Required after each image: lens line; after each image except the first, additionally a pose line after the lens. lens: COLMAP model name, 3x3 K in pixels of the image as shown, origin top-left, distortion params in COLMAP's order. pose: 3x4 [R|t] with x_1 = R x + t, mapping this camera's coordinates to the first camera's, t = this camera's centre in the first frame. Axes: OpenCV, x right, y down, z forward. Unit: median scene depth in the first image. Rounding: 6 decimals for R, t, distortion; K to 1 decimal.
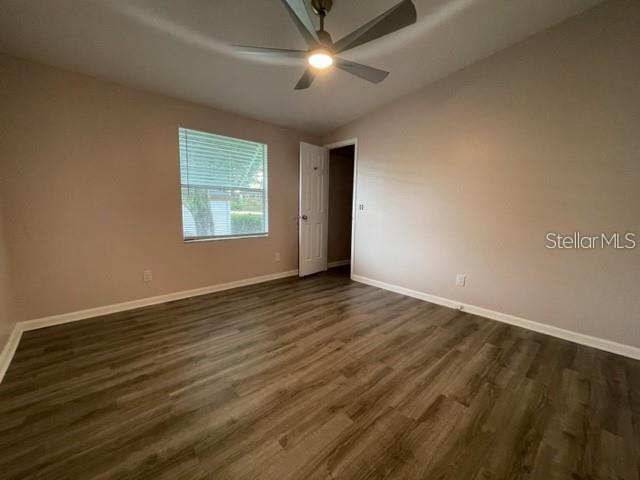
lens RADIAL K [[254.0, 0, 317.2], [0, 254.0, 241.1], [0, 0, 1]] dist [-0.008409, -0.000175]
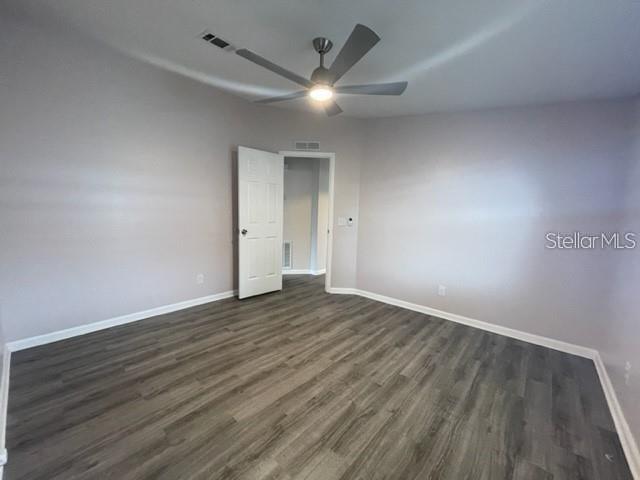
lens RADIAL K [[254.0, 0, 317.2], [0, 254.0, 241.1], [0, 0, 1]] dist [-0.008409, -0.000175]
pose [[-0.992793, -0.032281, -0.115414, 0.118571], [-0.059911, 0.967751, 0.244682, -0.339584], [0.103793, 0.249833, -0.962710, 1.966631]]
